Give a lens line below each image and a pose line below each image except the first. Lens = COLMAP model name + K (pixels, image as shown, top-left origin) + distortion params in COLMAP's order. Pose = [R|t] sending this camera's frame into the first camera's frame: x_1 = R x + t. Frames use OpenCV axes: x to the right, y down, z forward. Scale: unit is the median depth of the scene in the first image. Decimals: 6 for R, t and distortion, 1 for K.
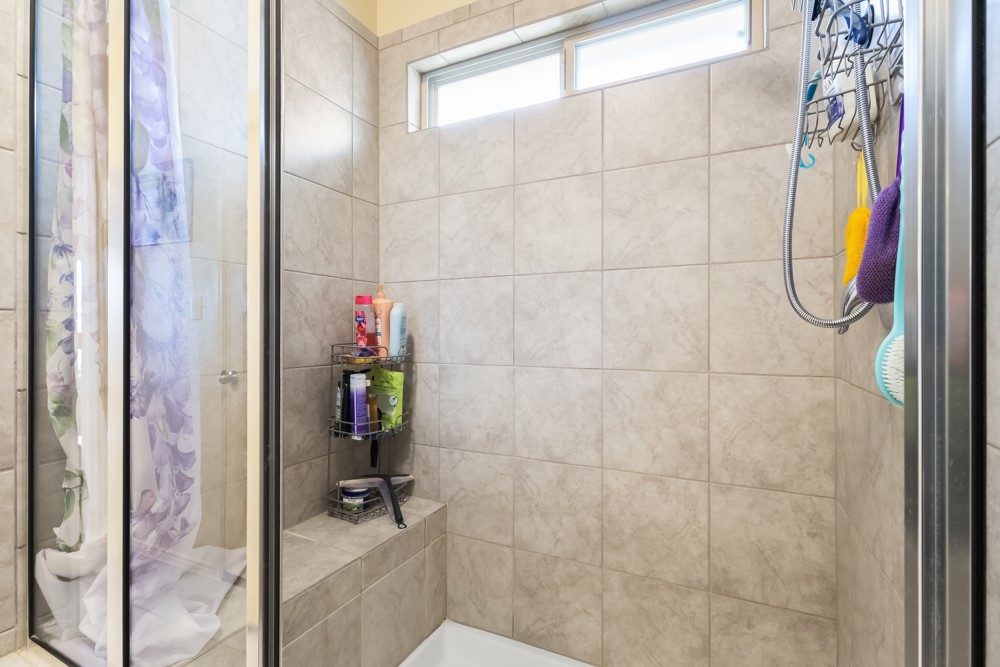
lens RADIAL K [[462.5, 0, 503.1], [0, 462.5, 332.6], [0, 0, 1]] dist [-0.000792, 0.000112]
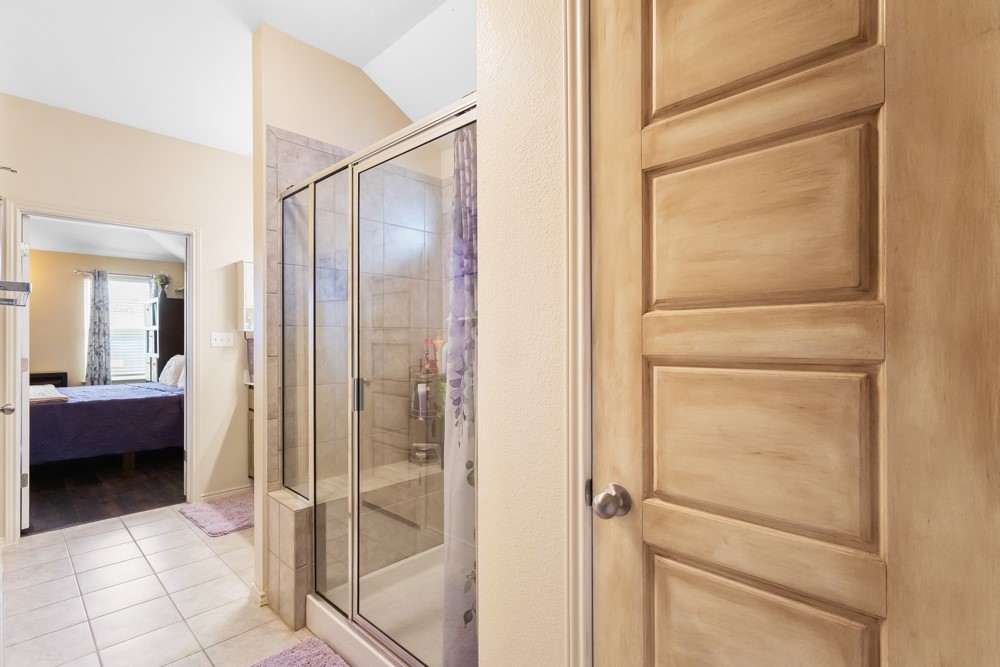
lens RADIAL K [[462.5, 0, 498.9], [0, 462.5, 340.1], [0, 0, 1]] dist [-0.000792, 0.000112]
pose [[0.952522, -0.004338, -0.304439, 0.511760], [0.003719, 0.999990, -0.002614, -0.073588], [0.304447, 0.001357, 0.952528, -0.613881]]
